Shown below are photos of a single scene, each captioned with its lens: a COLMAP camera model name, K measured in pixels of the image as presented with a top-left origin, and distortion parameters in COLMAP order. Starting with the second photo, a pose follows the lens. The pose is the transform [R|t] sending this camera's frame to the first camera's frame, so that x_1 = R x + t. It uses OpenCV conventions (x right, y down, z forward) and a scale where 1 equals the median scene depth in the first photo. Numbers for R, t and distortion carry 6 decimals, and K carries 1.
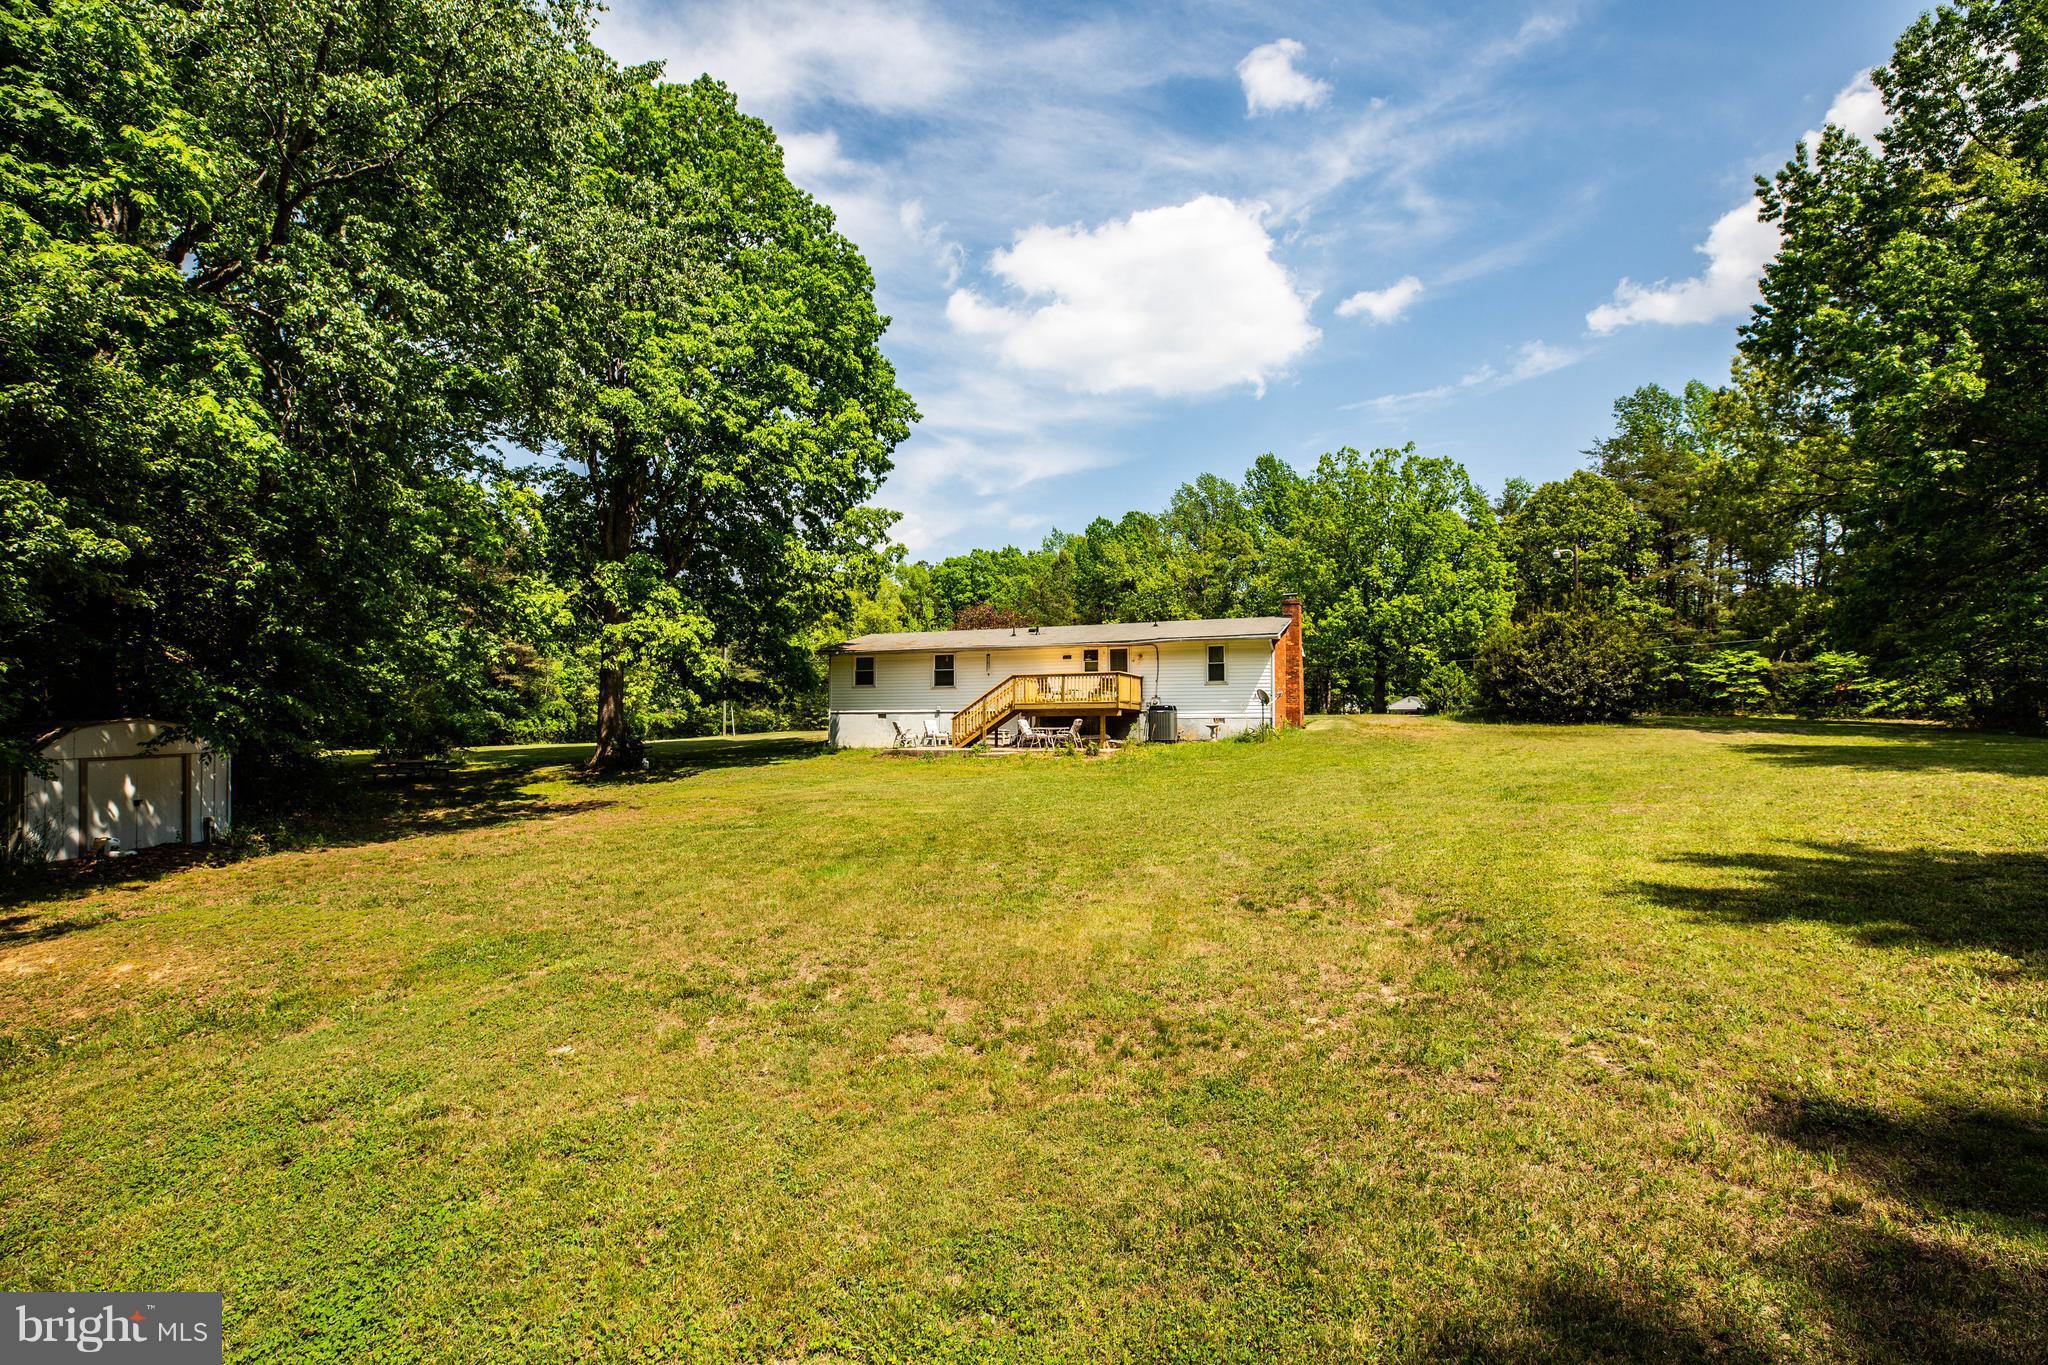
lens RADIAL K [[924.7, 0, 1019.2], [0, 924.7, 676.3], [0, 0, 1]] dist [-0.035814, 0.009062]
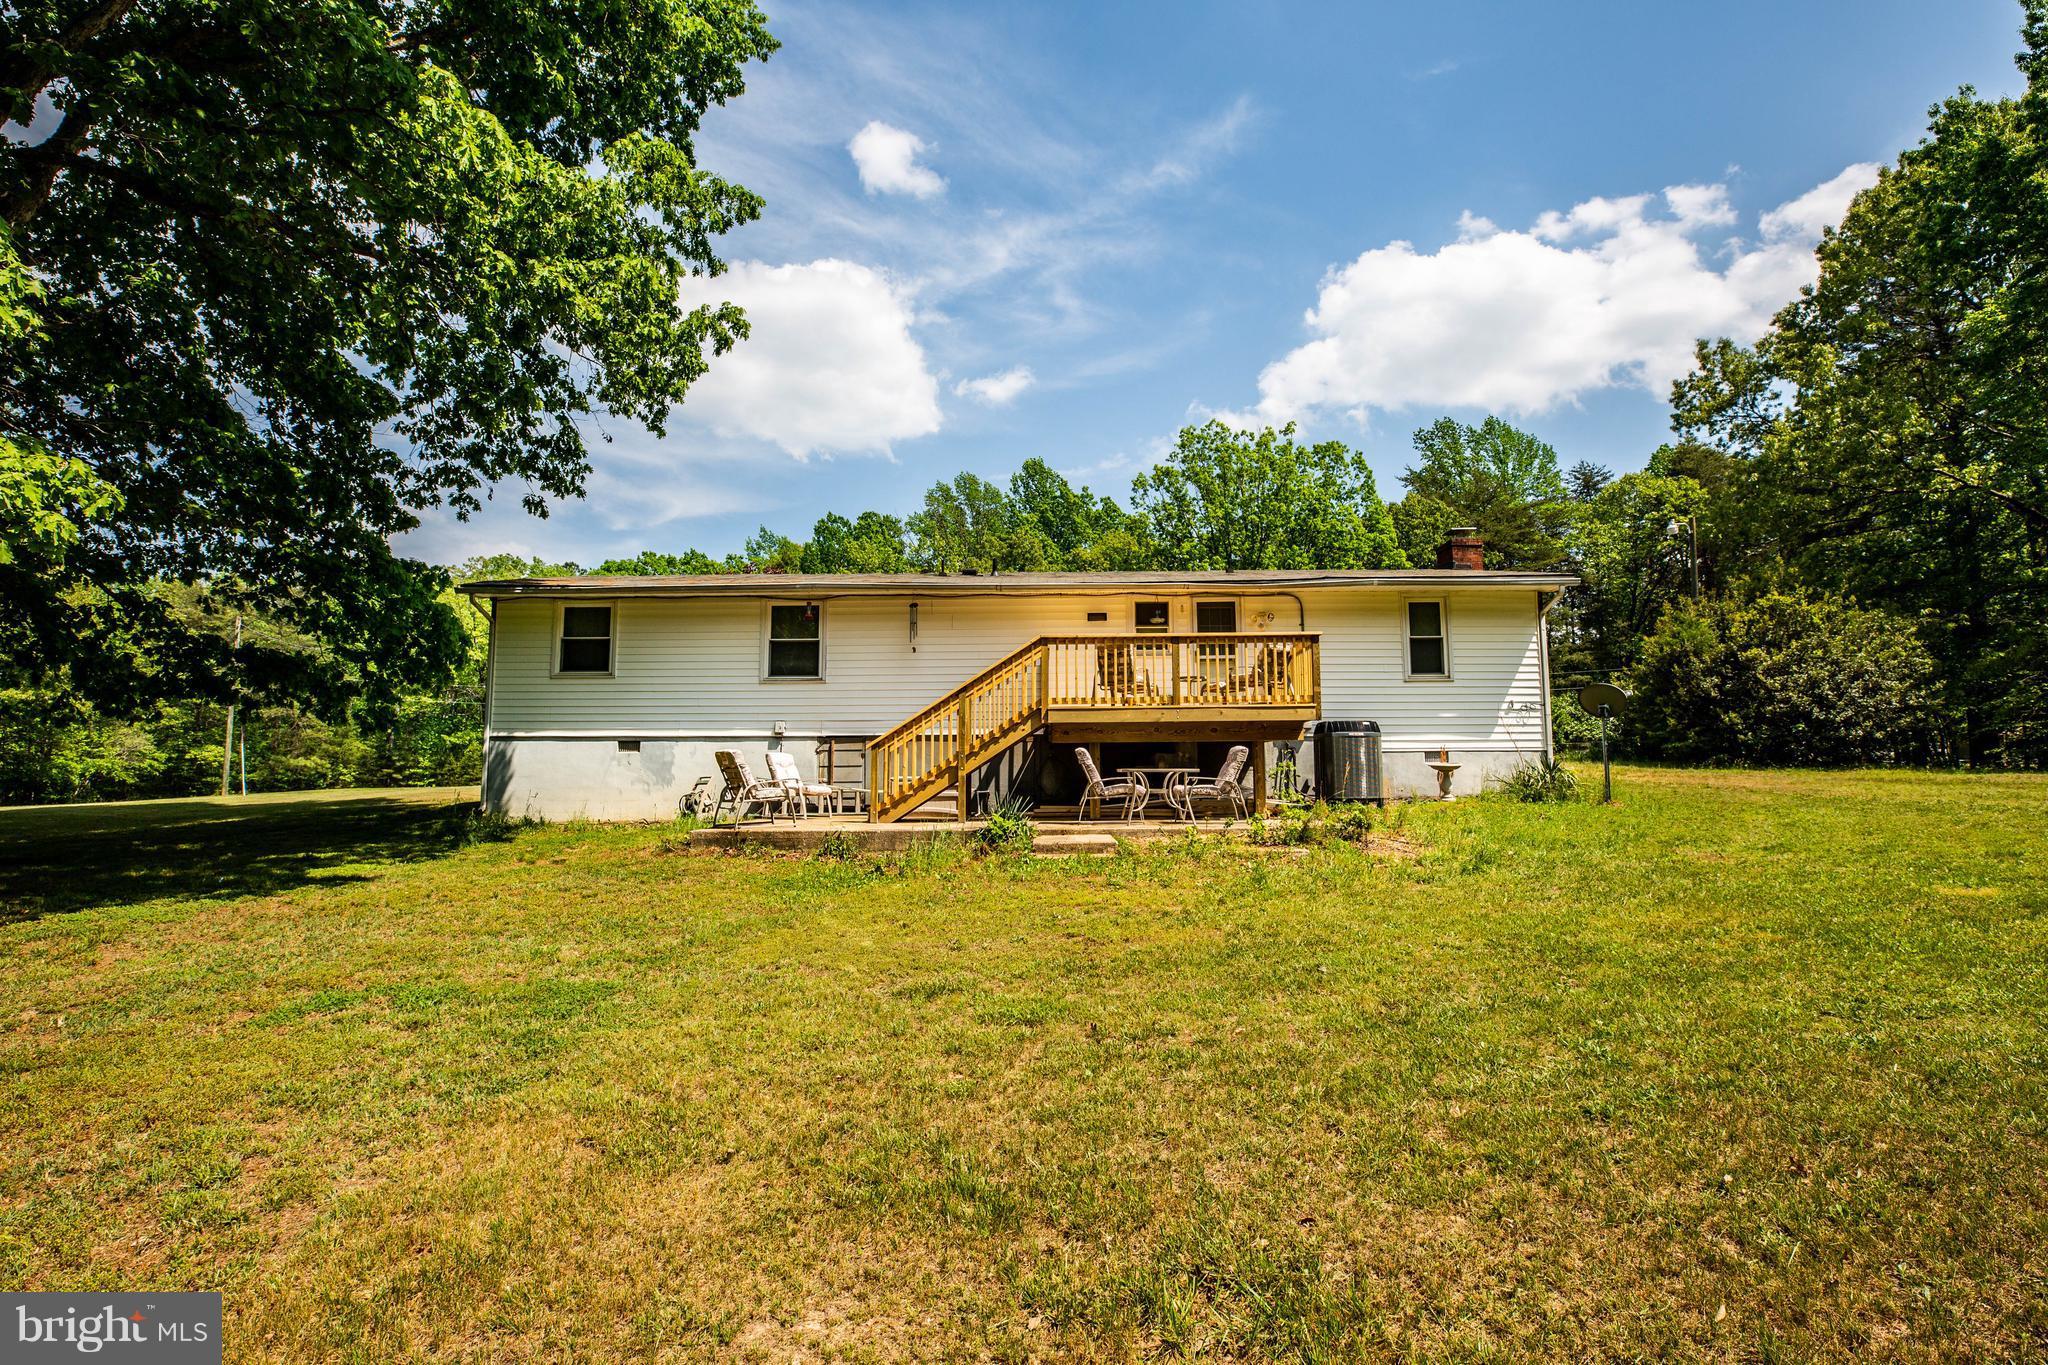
lens RADIAL K [[924.7, 0, 1009.8], [0, 924.7, 664.9], [0, 0, 1]] dist [-0.035814, 0.009062]
pose [[0.929056, 0.046172, 0.367047, -0.164439], [-0.017987, 0.996645, -0.079844, 0.042245], [-0.369502, 0.067578, 0.926769, 0.628053]]
